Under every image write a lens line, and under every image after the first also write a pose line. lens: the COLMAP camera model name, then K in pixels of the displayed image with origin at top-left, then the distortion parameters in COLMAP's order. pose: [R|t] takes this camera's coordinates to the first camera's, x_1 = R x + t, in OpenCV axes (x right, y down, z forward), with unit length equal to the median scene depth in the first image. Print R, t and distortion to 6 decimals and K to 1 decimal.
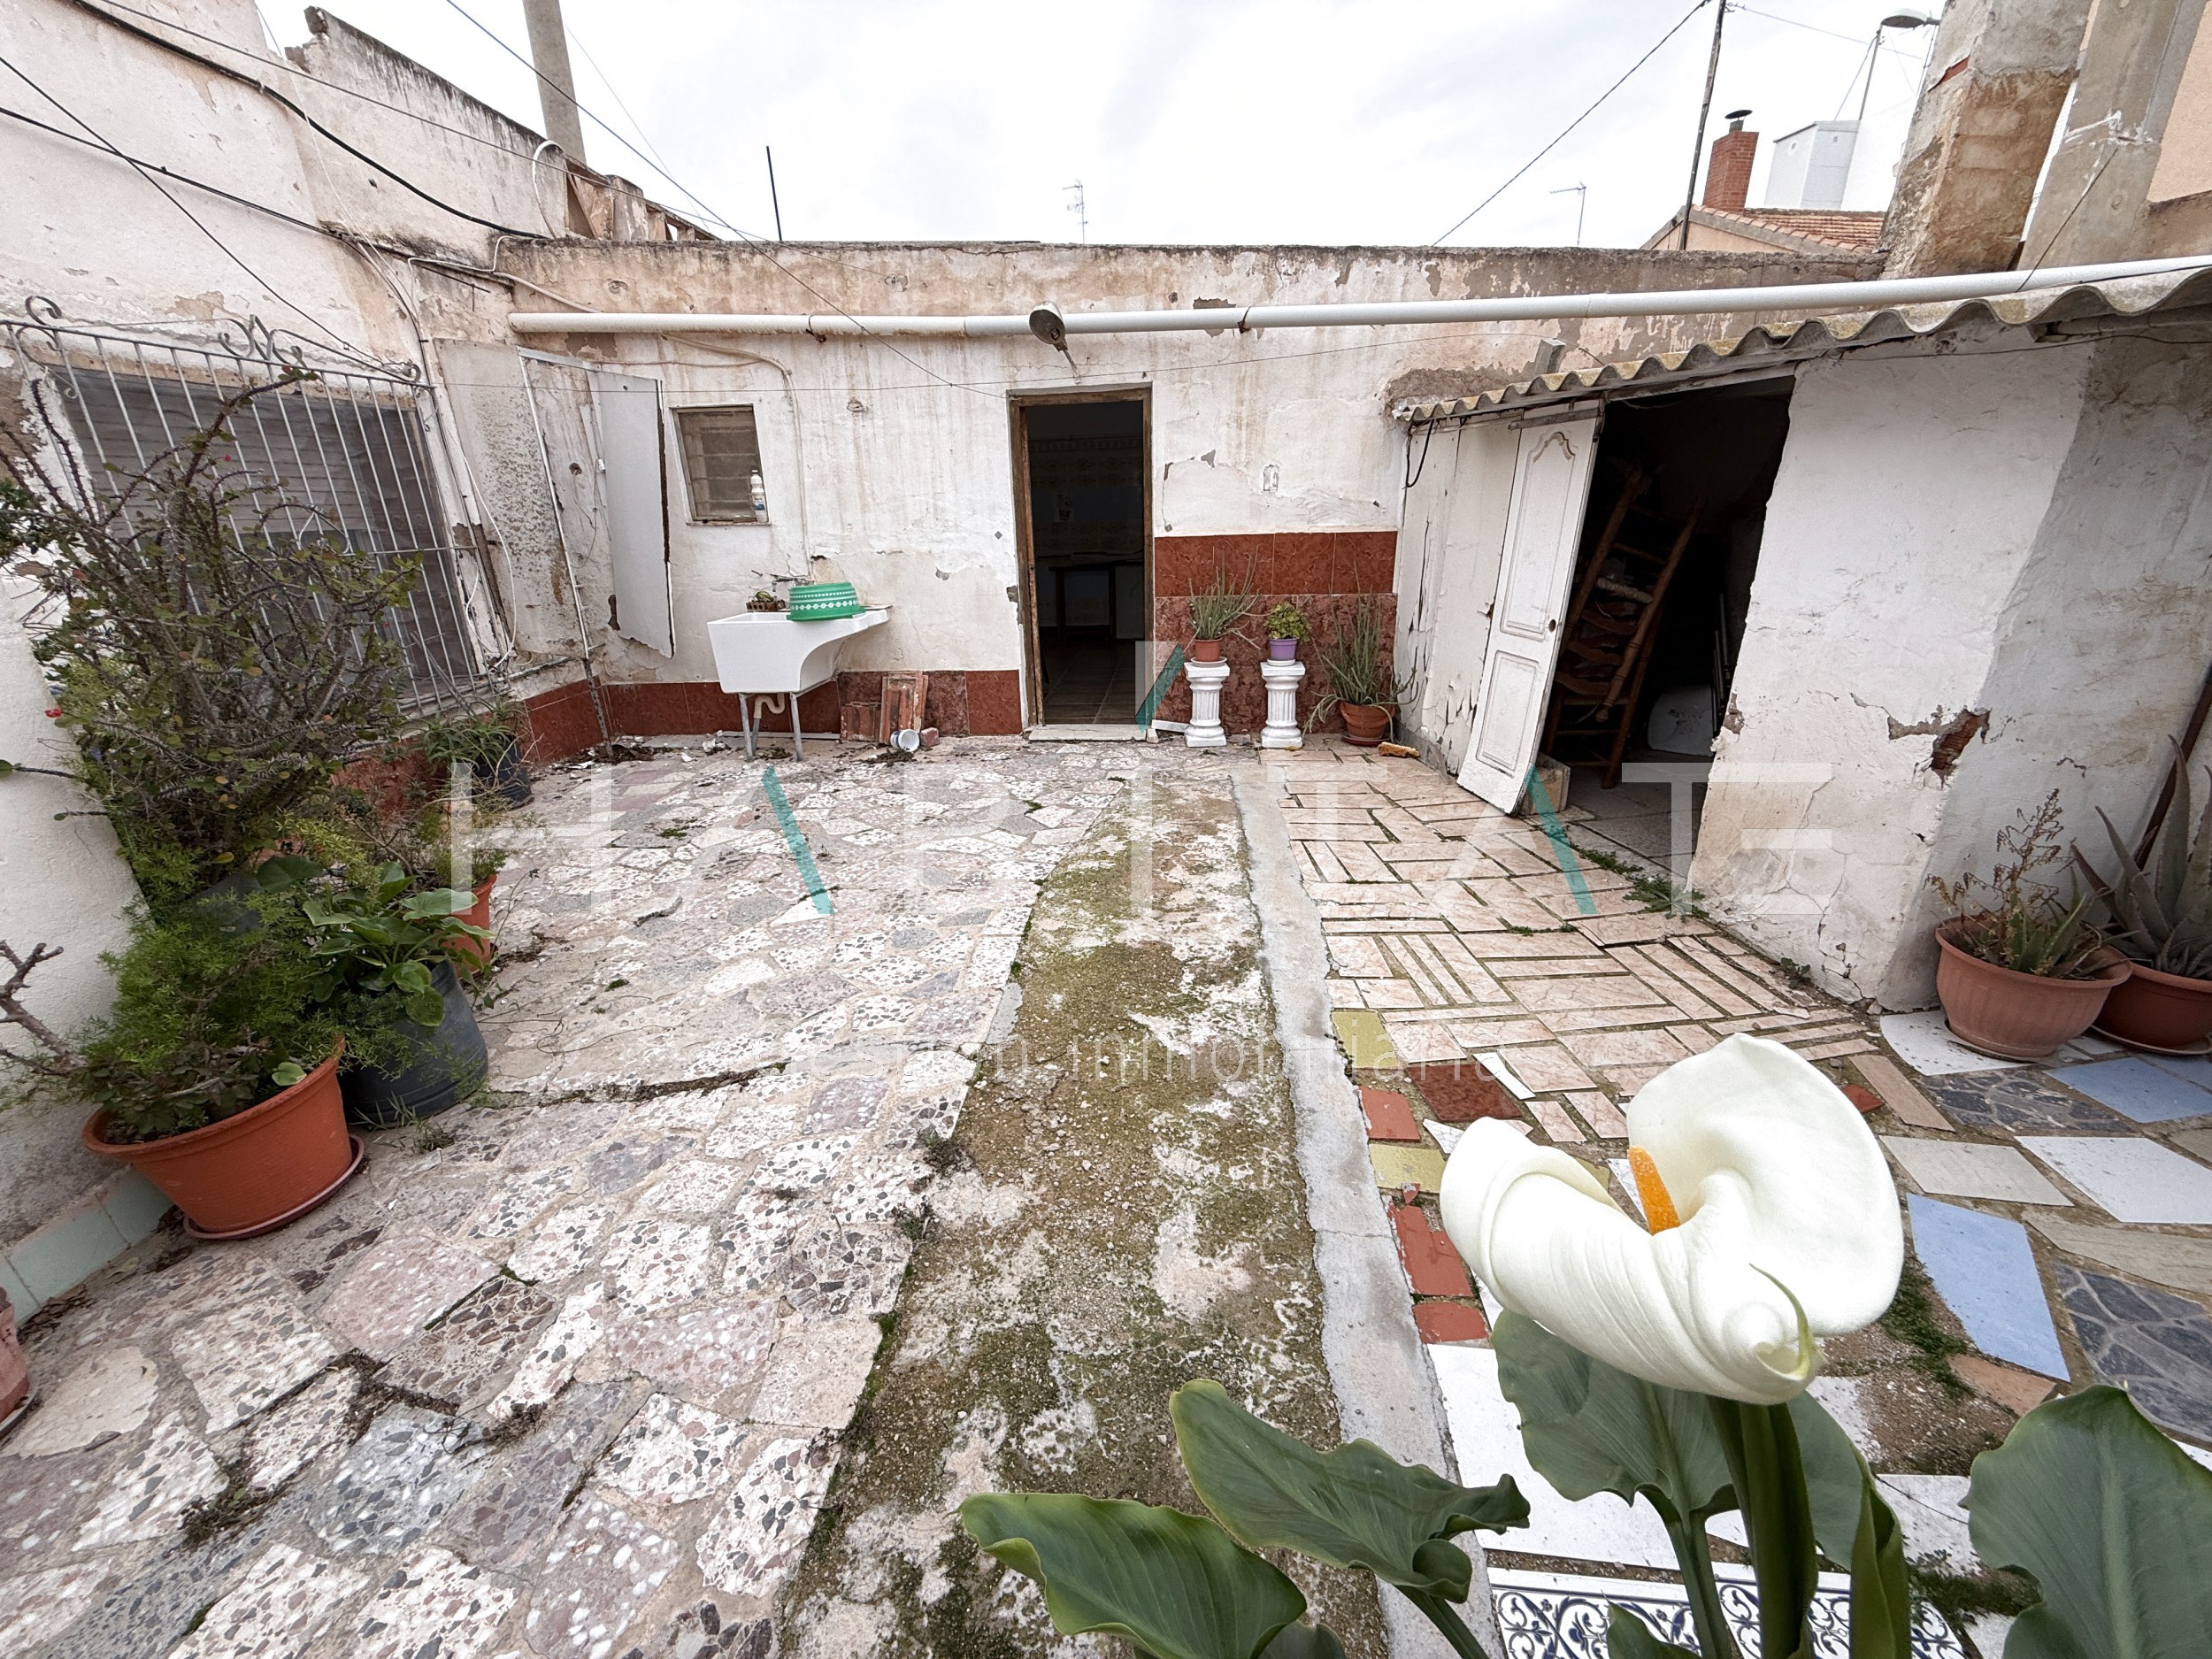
lens RADIAL K [[879.5, 0, 1103.2], [0, 879.5, 828.9], [0, 0, 1]] dist [-0.000735, 0.000177]
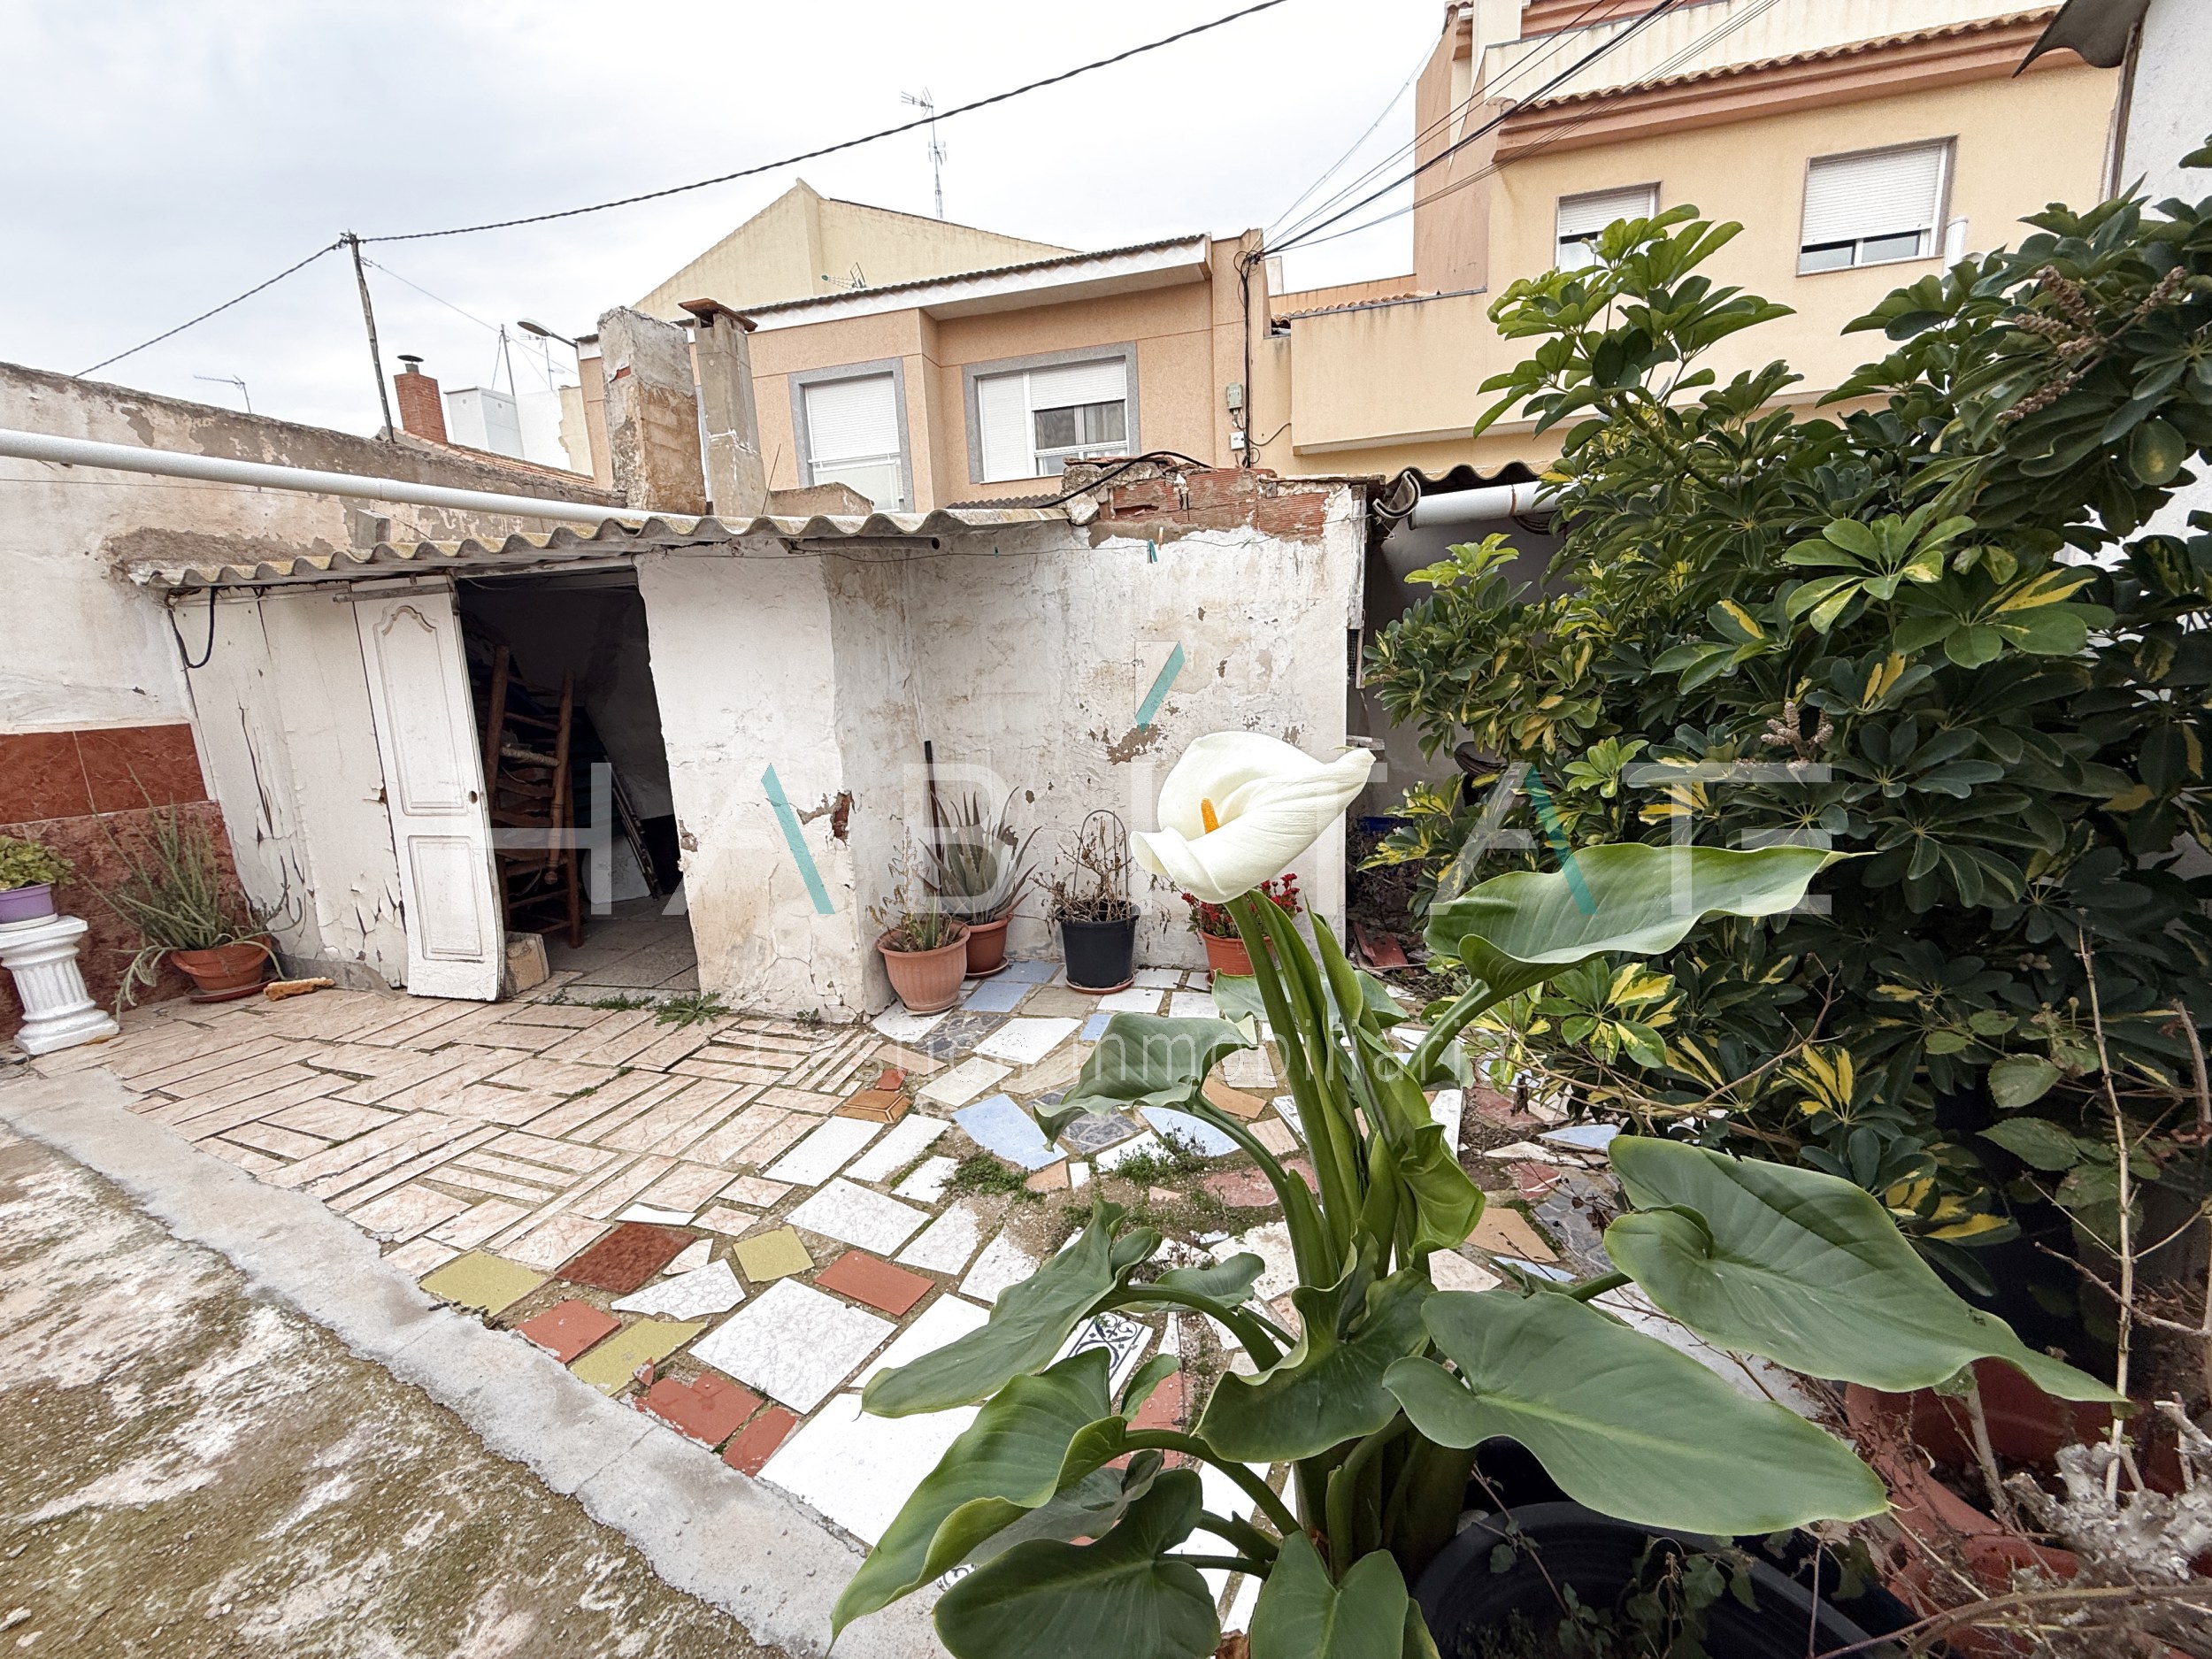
lens RADIAL K [[879.5, 0, 1097.7], [0, 879.5, 830.0], [0, 0, 1]] dist [-0.000735, 0.000177]
pose [[0.390277, -0.170674, 0.904740, -0.119776], [0.358163, 0.933410, 0.021582, 0.030934], [-0.848176, 0.315621, 0.425418, 0.043183]]
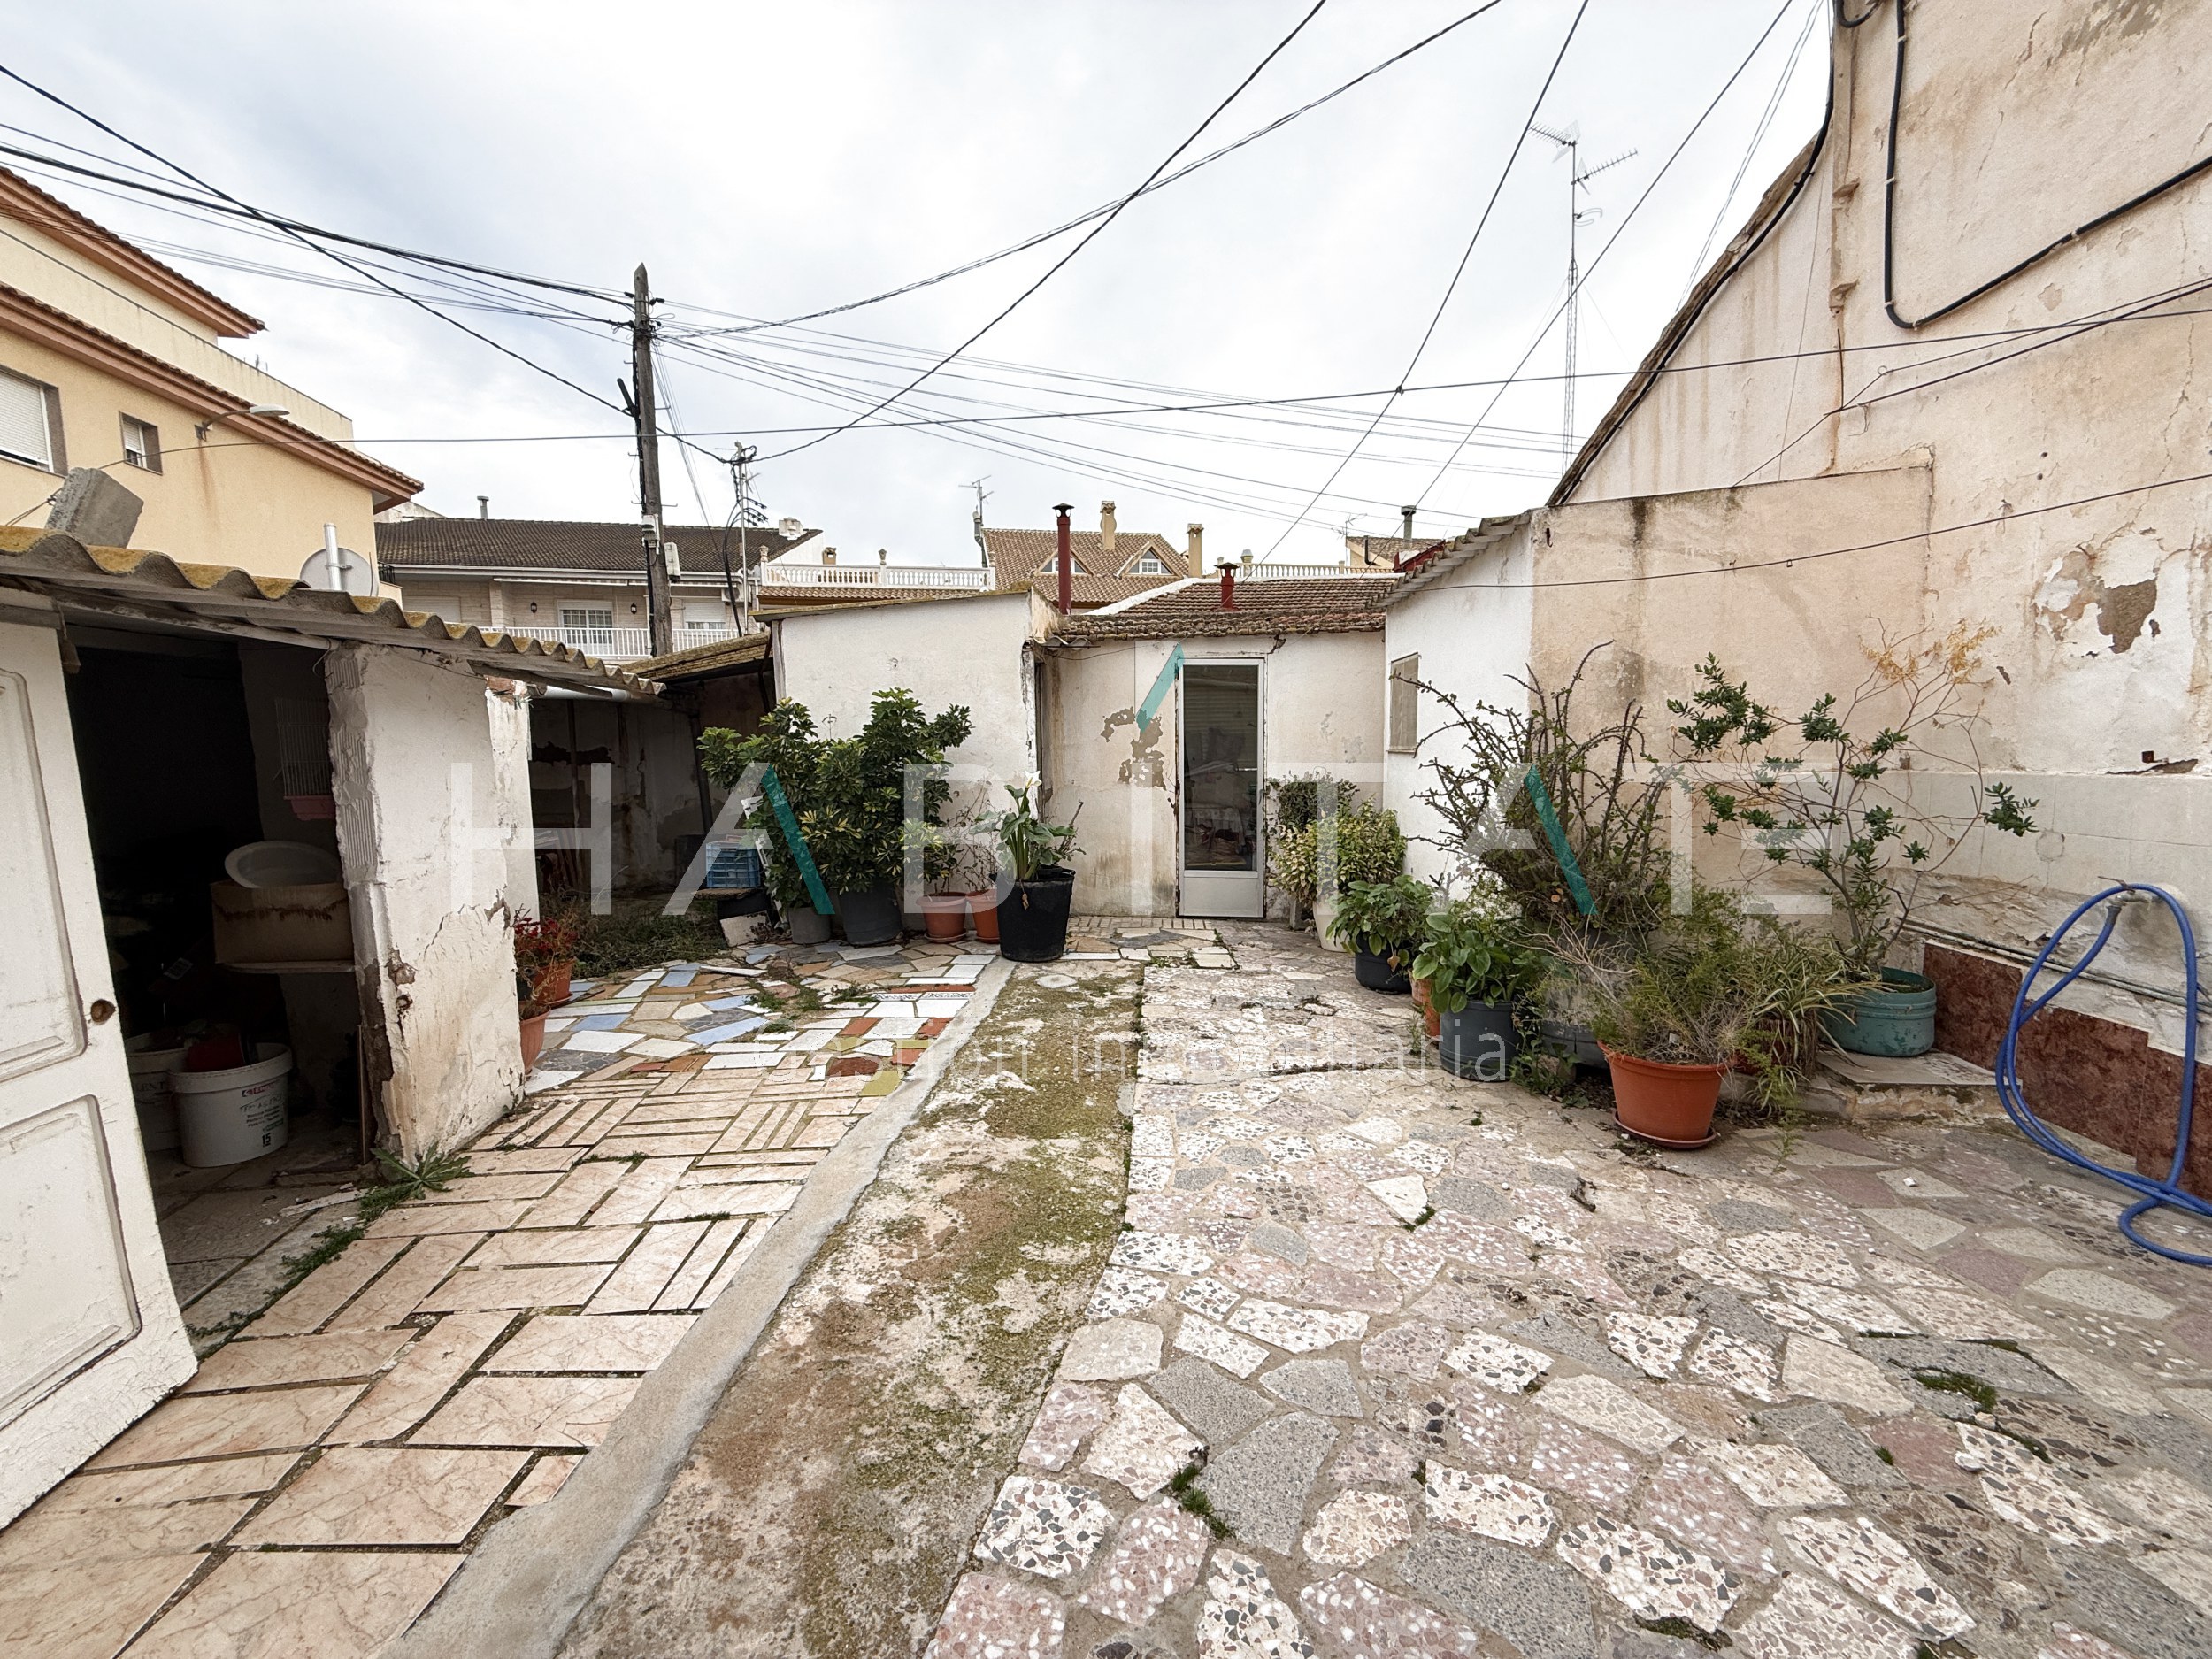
lens RADIAL K [[879.5, 0, 1111.4], [0, 879.5, 839.6], [0, 0, 1]] dist [-0.000735, 0.000177]
pose [[-0.999049, 0.040128, -0.017026, -0.072963], [0.028190, 0.892675, 0.449818, -0.685575], [0.033249, 0.448910, -0.892958, 1.851553]]
